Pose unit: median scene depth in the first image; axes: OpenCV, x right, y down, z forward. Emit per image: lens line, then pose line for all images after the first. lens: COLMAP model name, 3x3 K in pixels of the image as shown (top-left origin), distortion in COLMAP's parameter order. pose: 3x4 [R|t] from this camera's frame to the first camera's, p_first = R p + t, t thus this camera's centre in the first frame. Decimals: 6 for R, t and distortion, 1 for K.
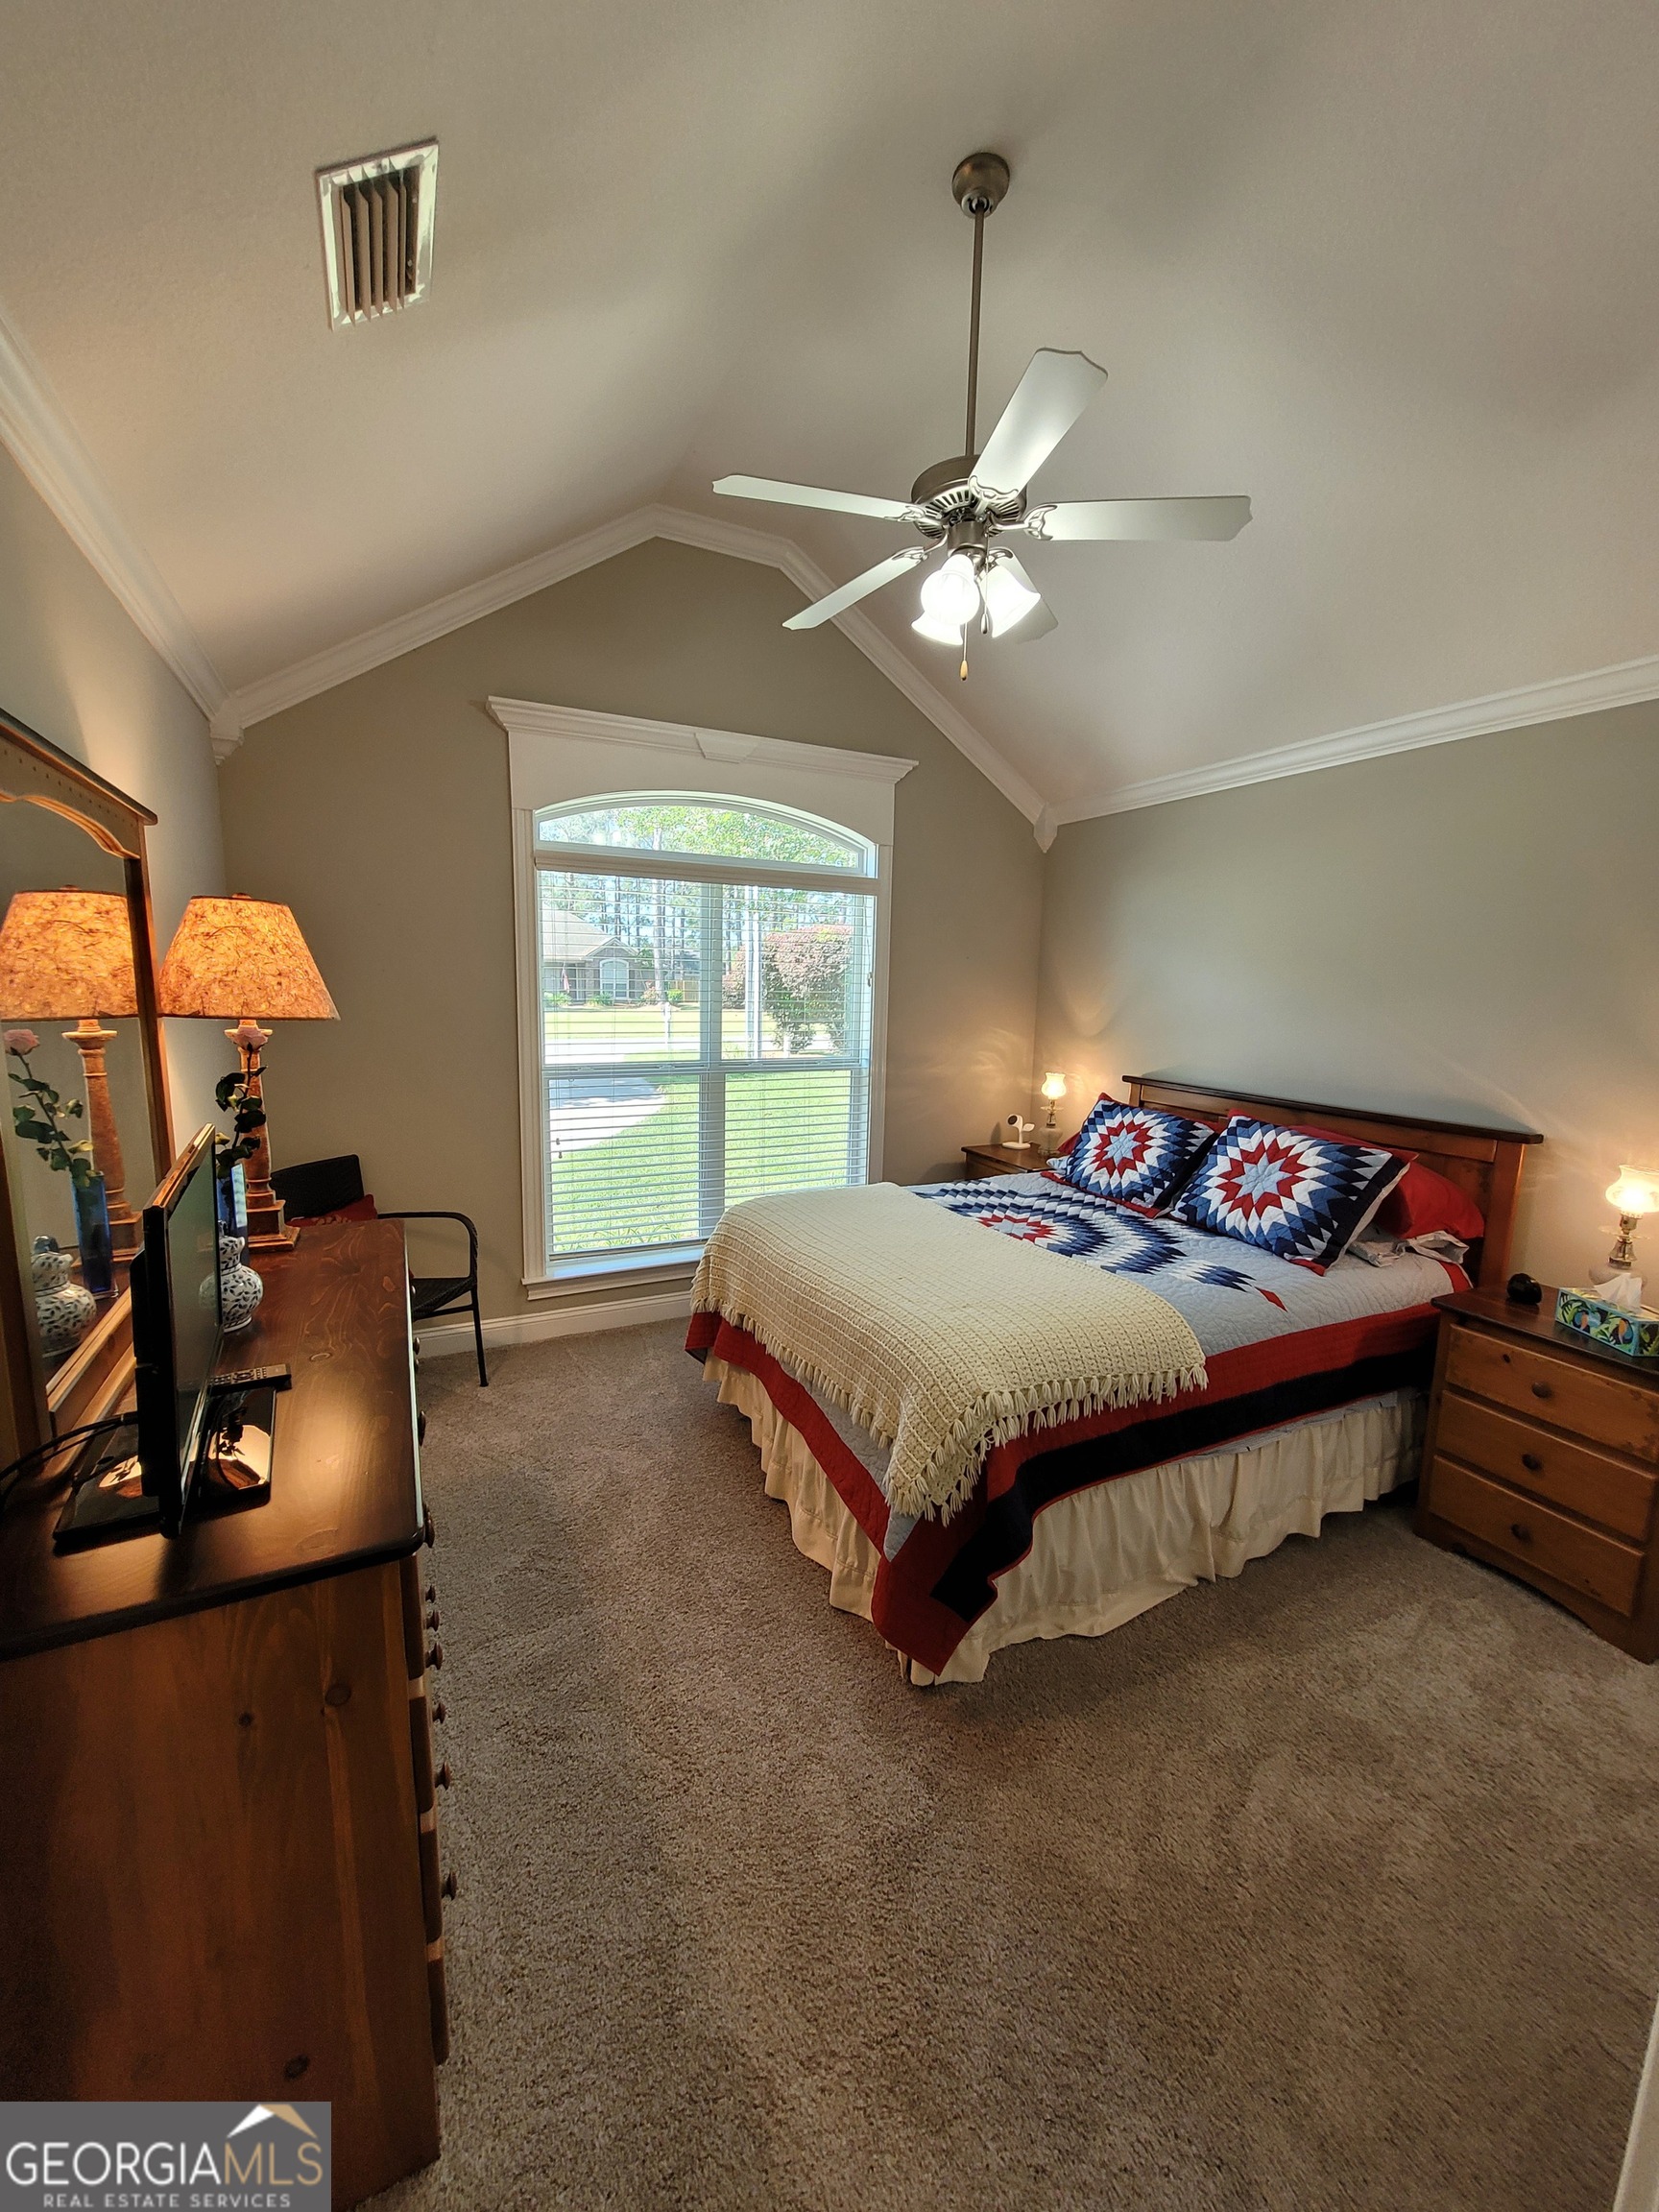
lens RADIAL K [[863.0, 0, 825.1], [0, 863.0, 1089.2], [0, 0, 1]] dist [0.001361, 0.000371]
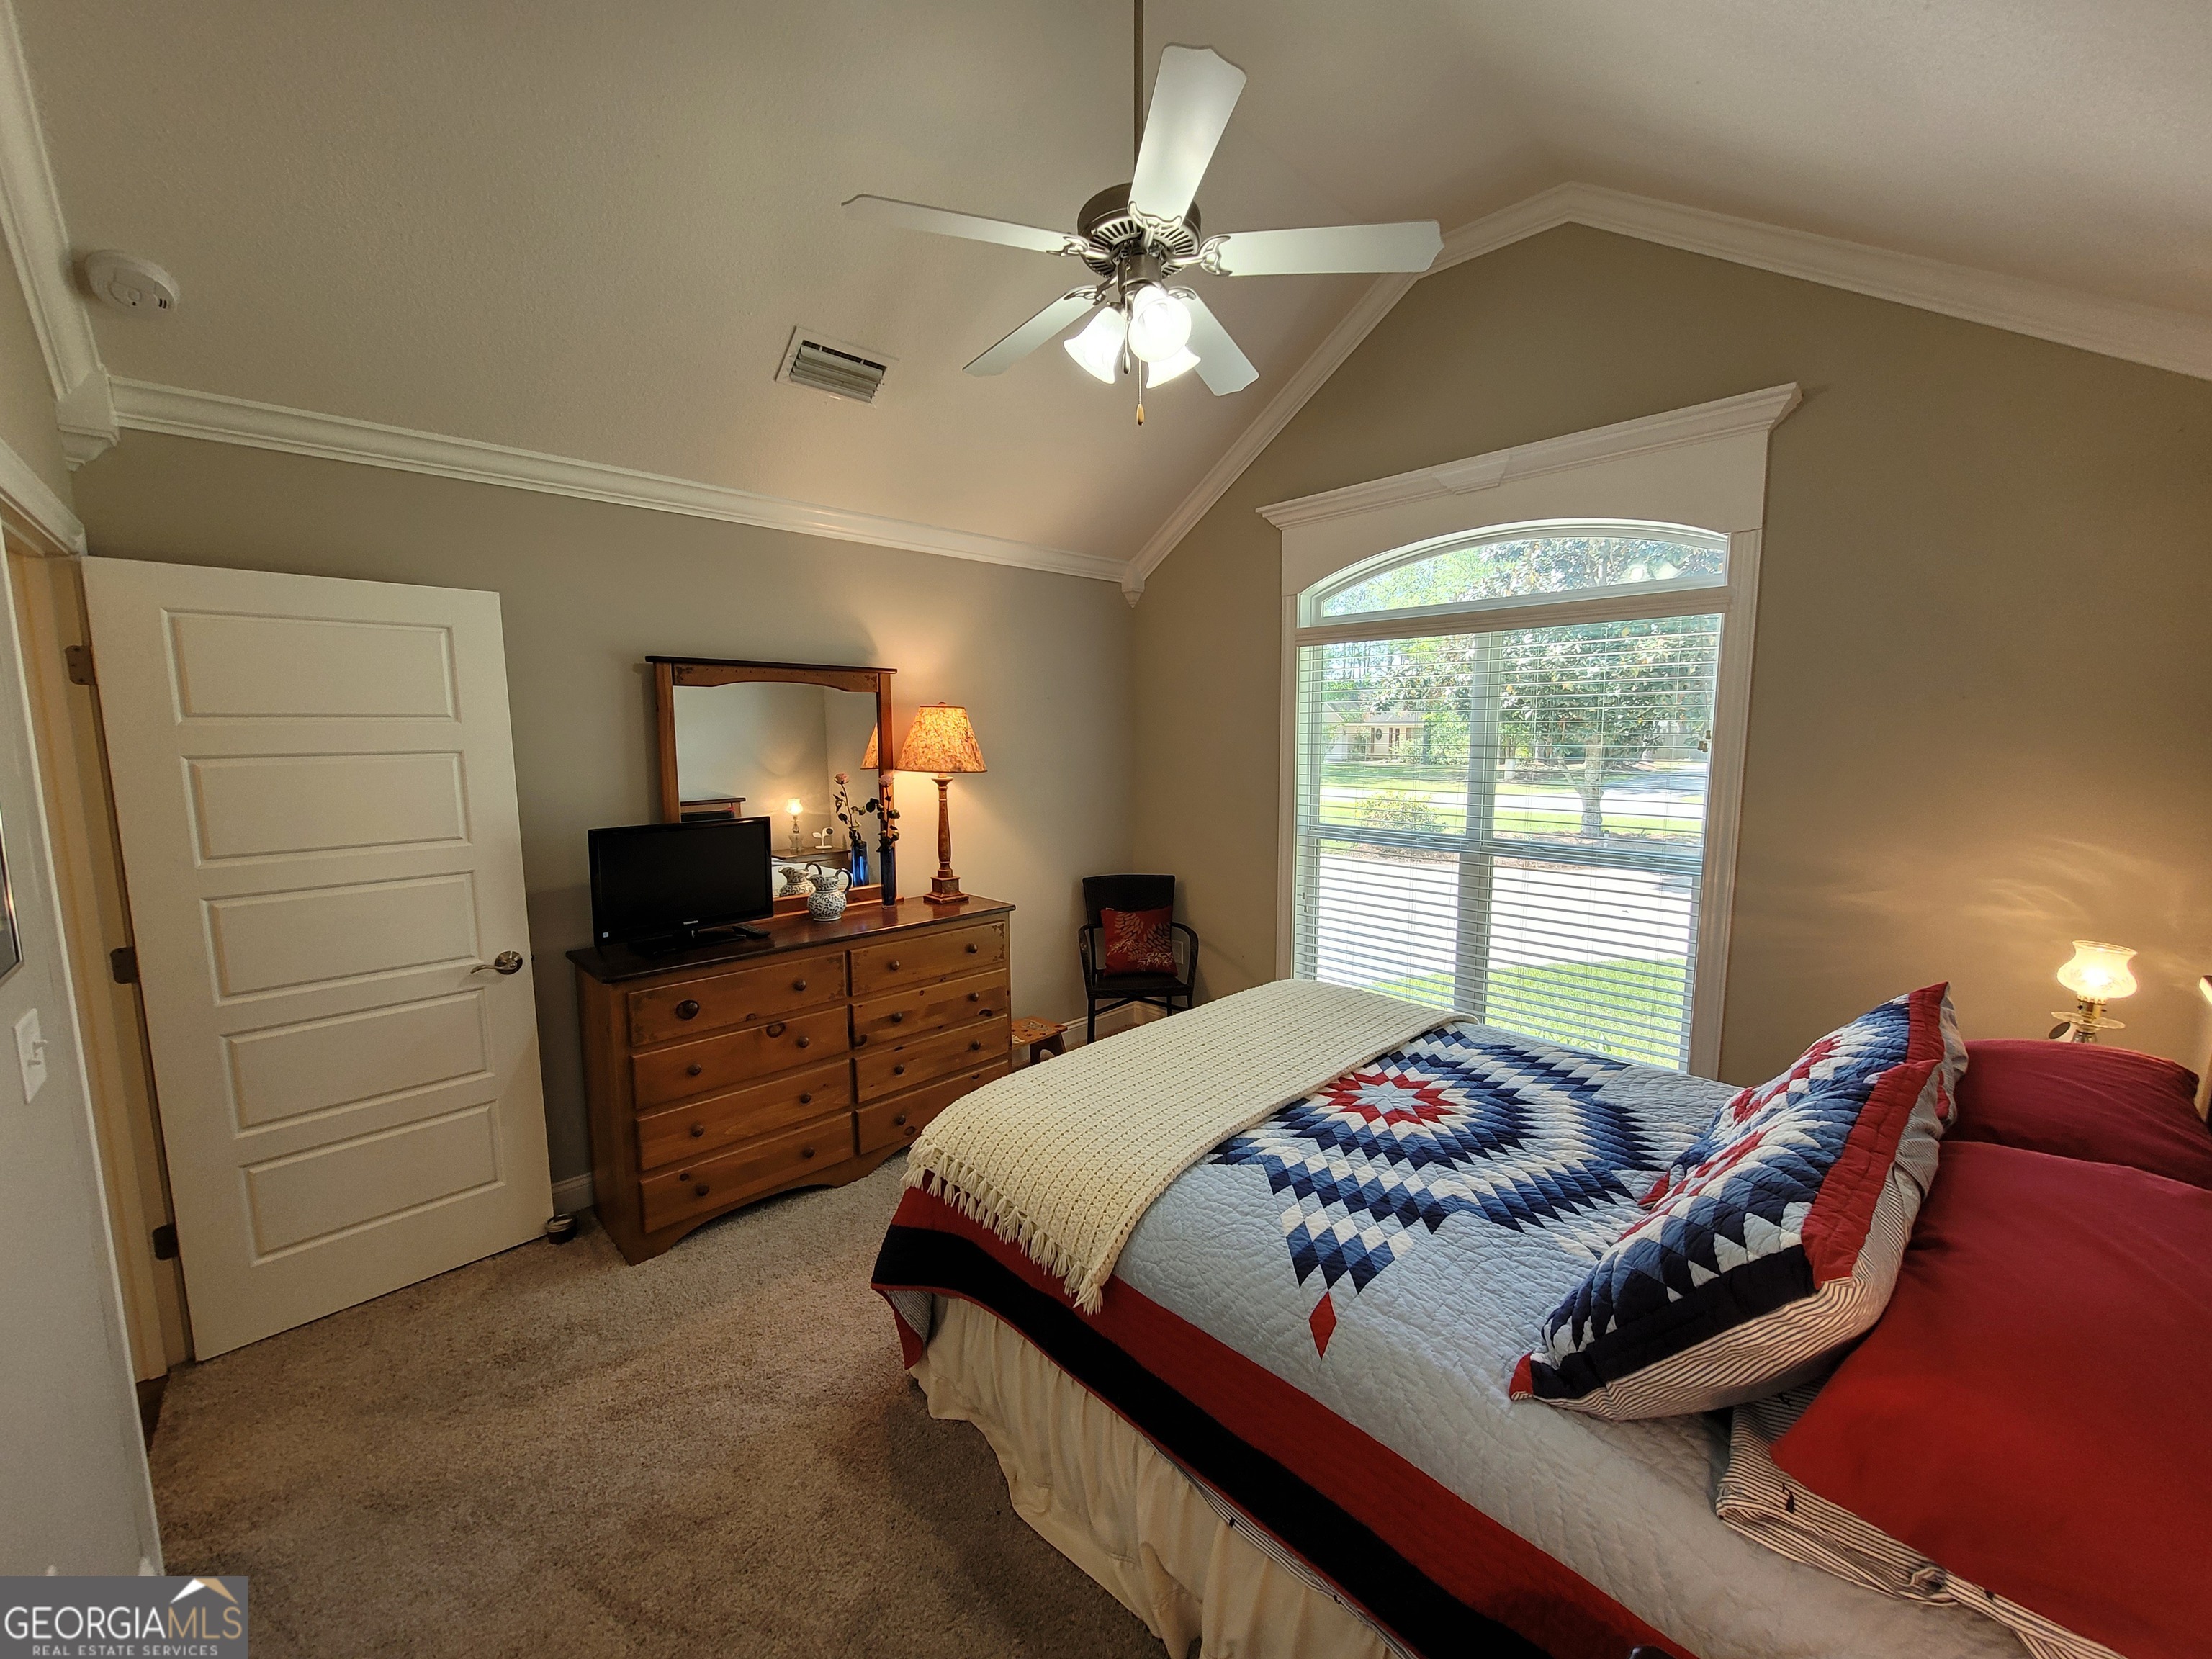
lens RADIAL K [[863.0, 0, 1112.3], [0, 863.0, 818.4], [0, 0, 1]] dist [0.001361, 0.000371]
pose [[0.300676, 0.074745, -0.950793, 0.768745], [-0.107886, 0.993191, 0.043961, -0.068568], [0.947605, 0.089359, 0.306693, 0.530811]]
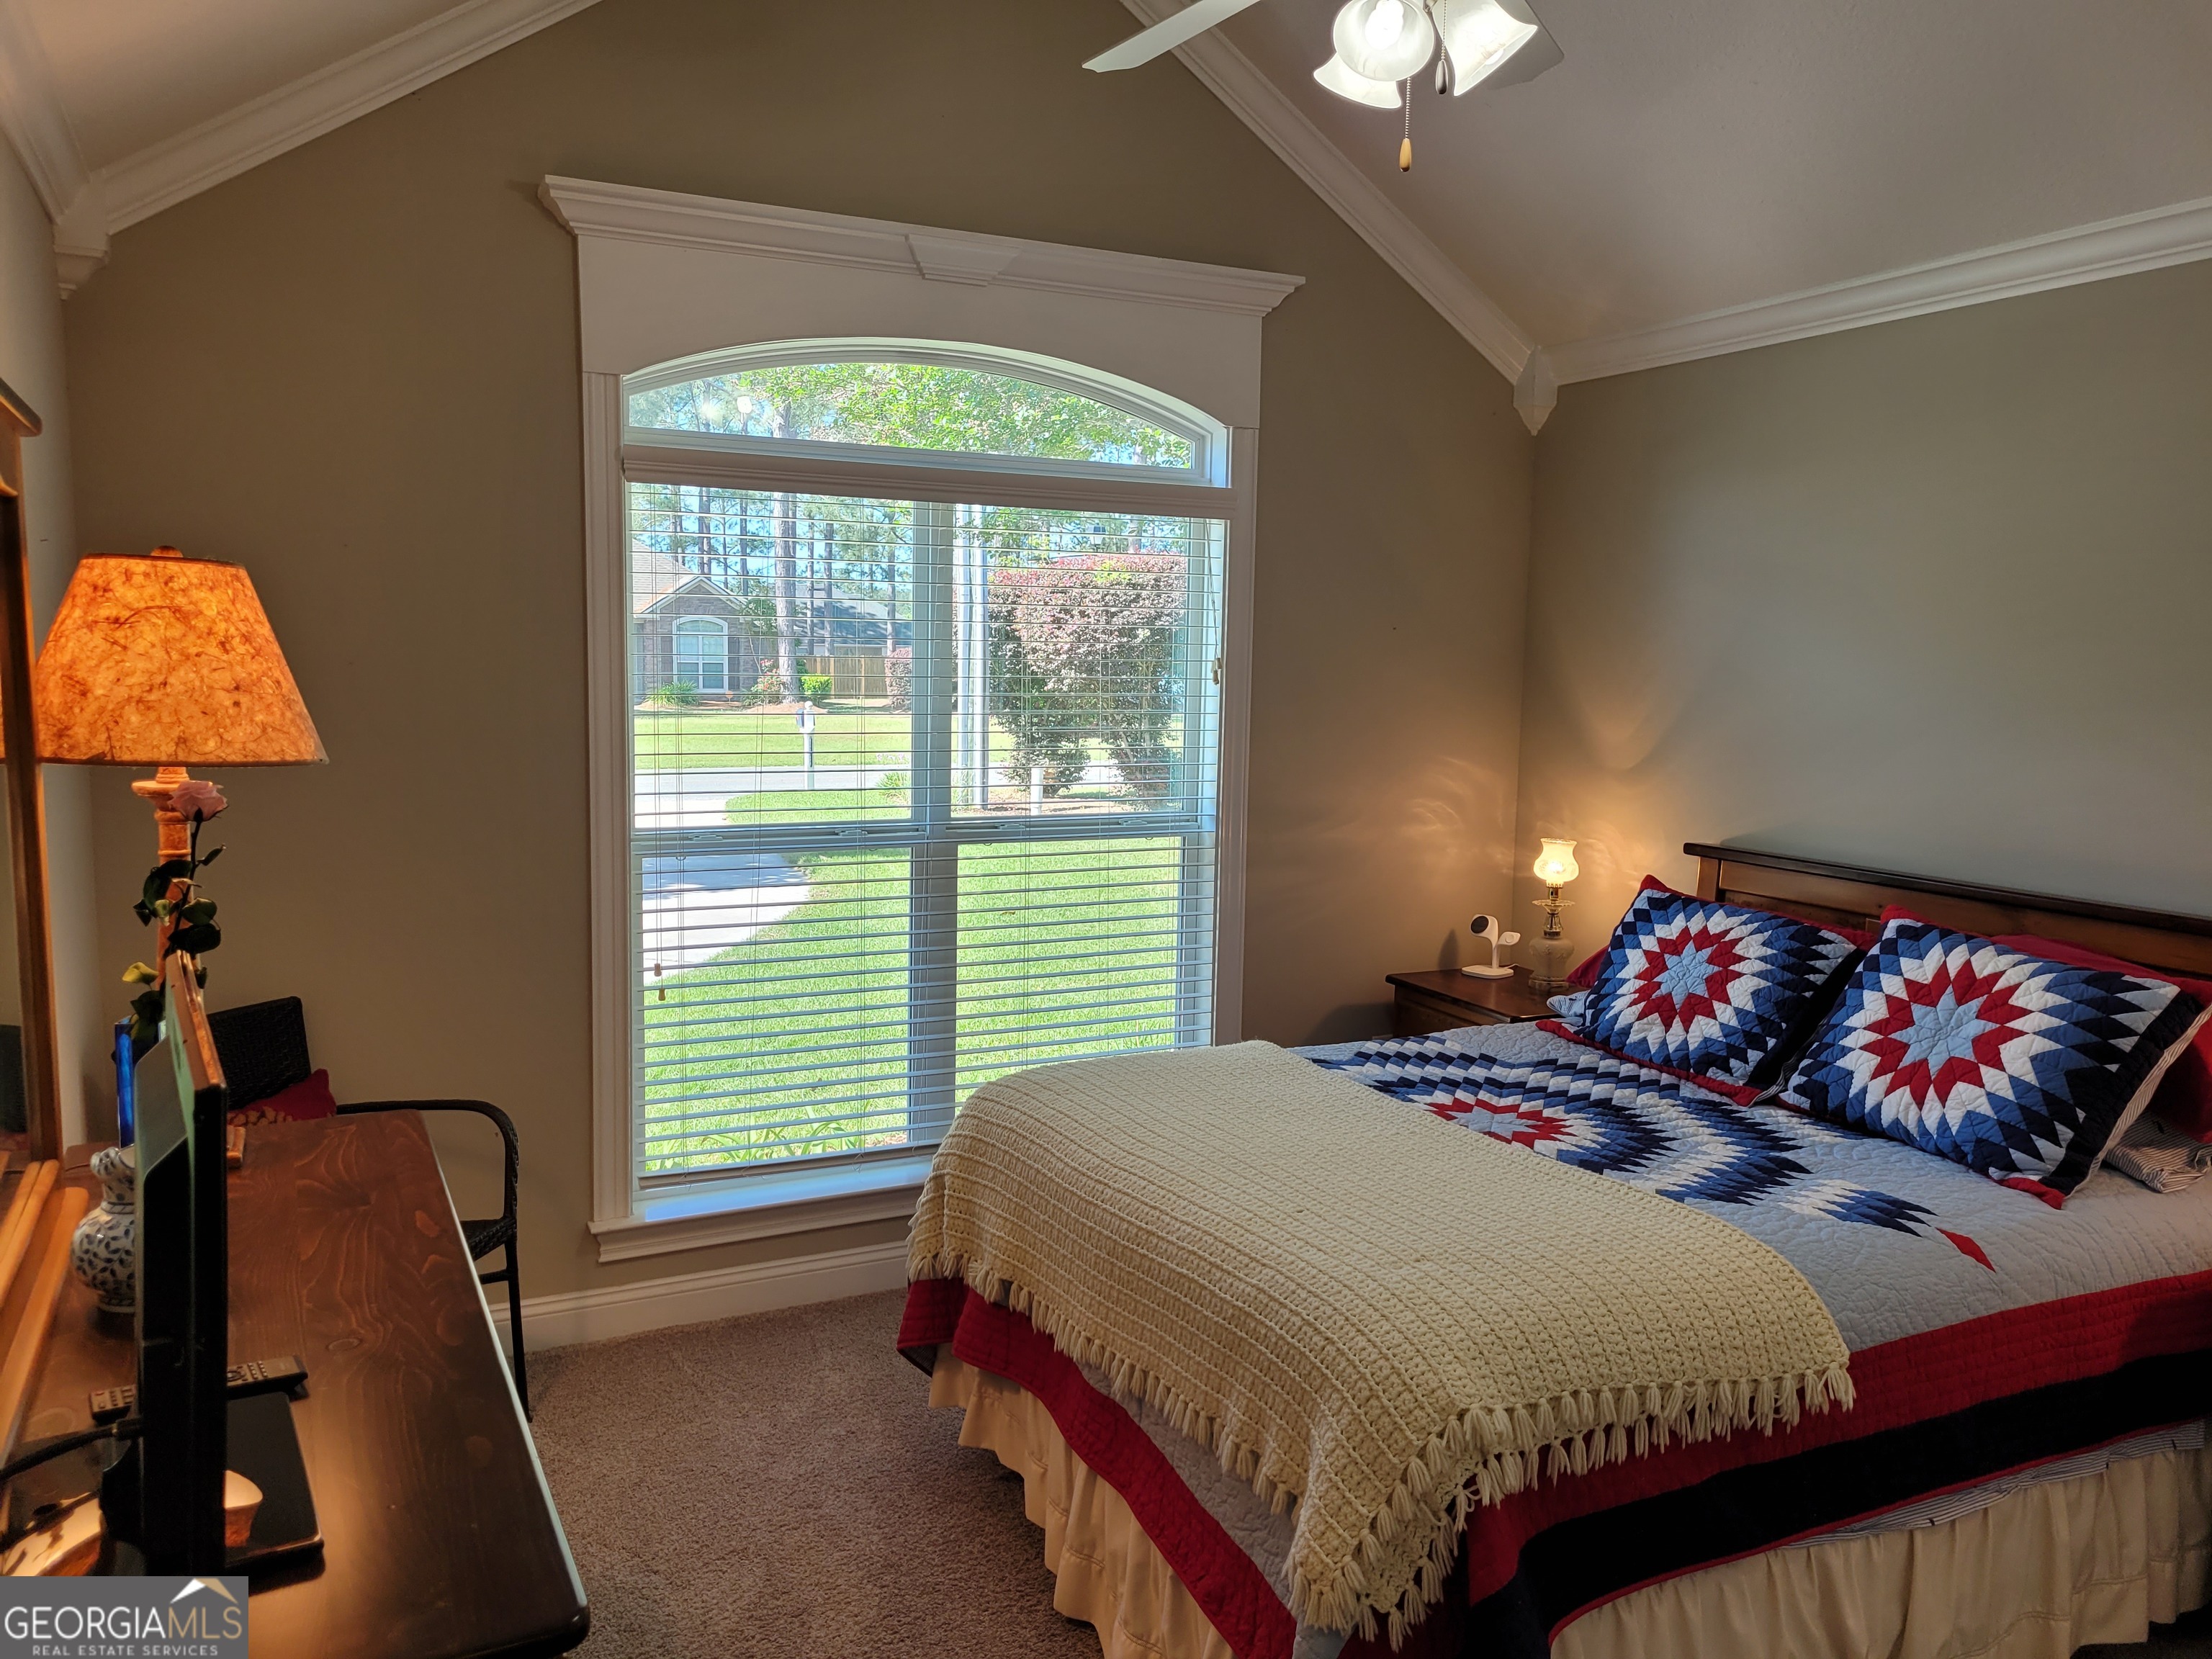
lens RADIAL K [[1665.6, 0, 1091.5], [0, 1665.6, 806.2], [0, 0, 1]] dist [0.057571, -0.047979]
pose [[0.999978, -0.005653, -0.003434, -0.035368], [0.005538, 0.999454, -0.032560, -0.008825], [0.003616, 0.032540, 0.999464, -0.083145]]
